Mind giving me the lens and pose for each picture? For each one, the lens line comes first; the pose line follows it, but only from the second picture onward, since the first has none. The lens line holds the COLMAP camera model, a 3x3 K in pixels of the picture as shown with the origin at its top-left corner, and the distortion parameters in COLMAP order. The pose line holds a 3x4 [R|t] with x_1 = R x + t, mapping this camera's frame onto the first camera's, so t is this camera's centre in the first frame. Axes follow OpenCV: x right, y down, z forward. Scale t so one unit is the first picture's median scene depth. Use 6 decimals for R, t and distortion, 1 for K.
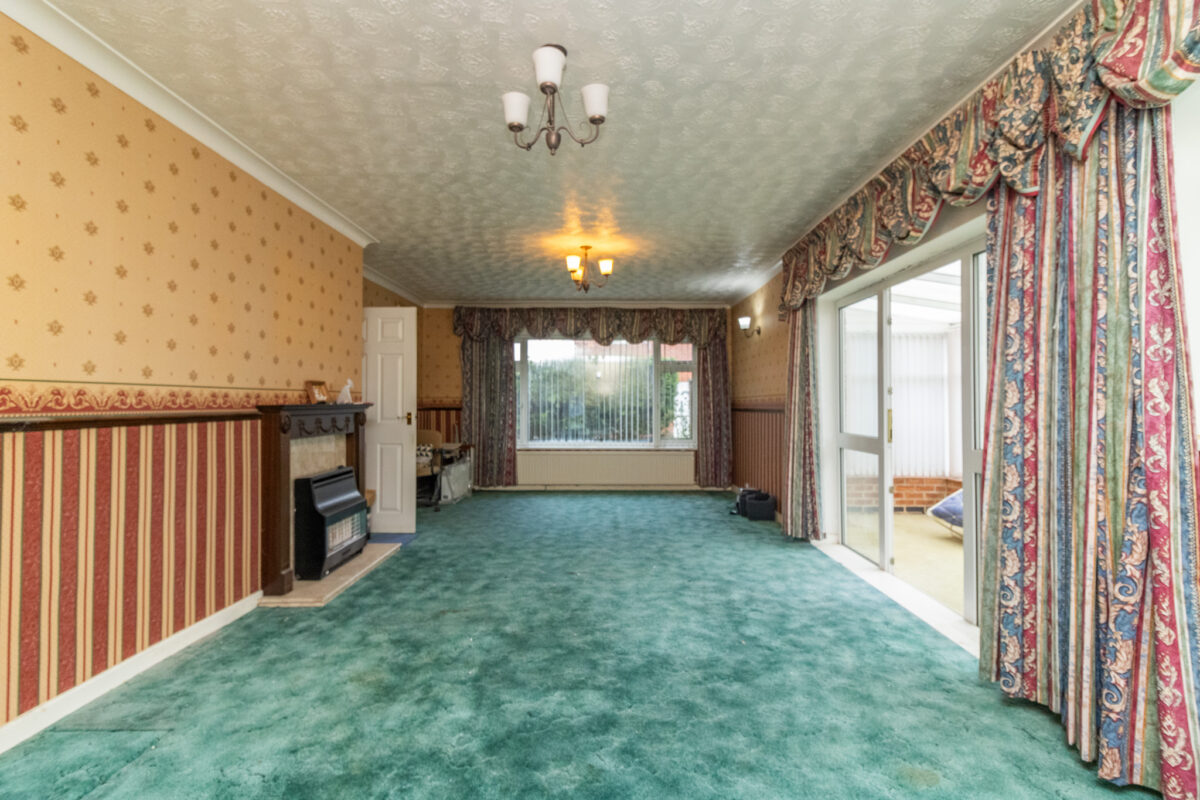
lens RADIAL K [[559.2, 0, 601.6], [0, 559.2, 399.7], [0, 0, 1]] dist [0.000989, 0.000309]
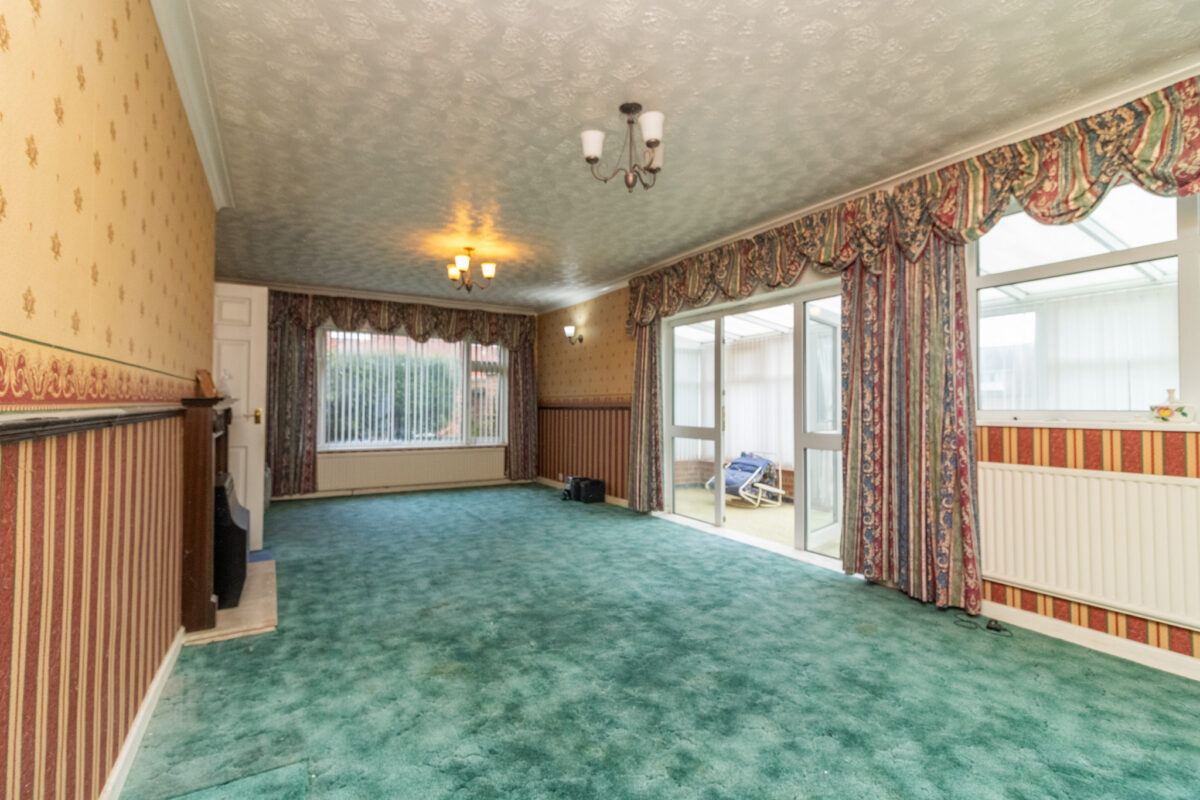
lens RADIAL K [[553.3, 0, 602.0], [0, 553.3, 396.1], [0, 0, 1]] dist [0.000969, 0.000059]
pose [[0.862583, 0.012275, 0.505766, -0.508721], [-0.008270, 0.999914, -0.010163, 0.010481], [-0.505847, 0.004583, 0.862611, -0.000826]]
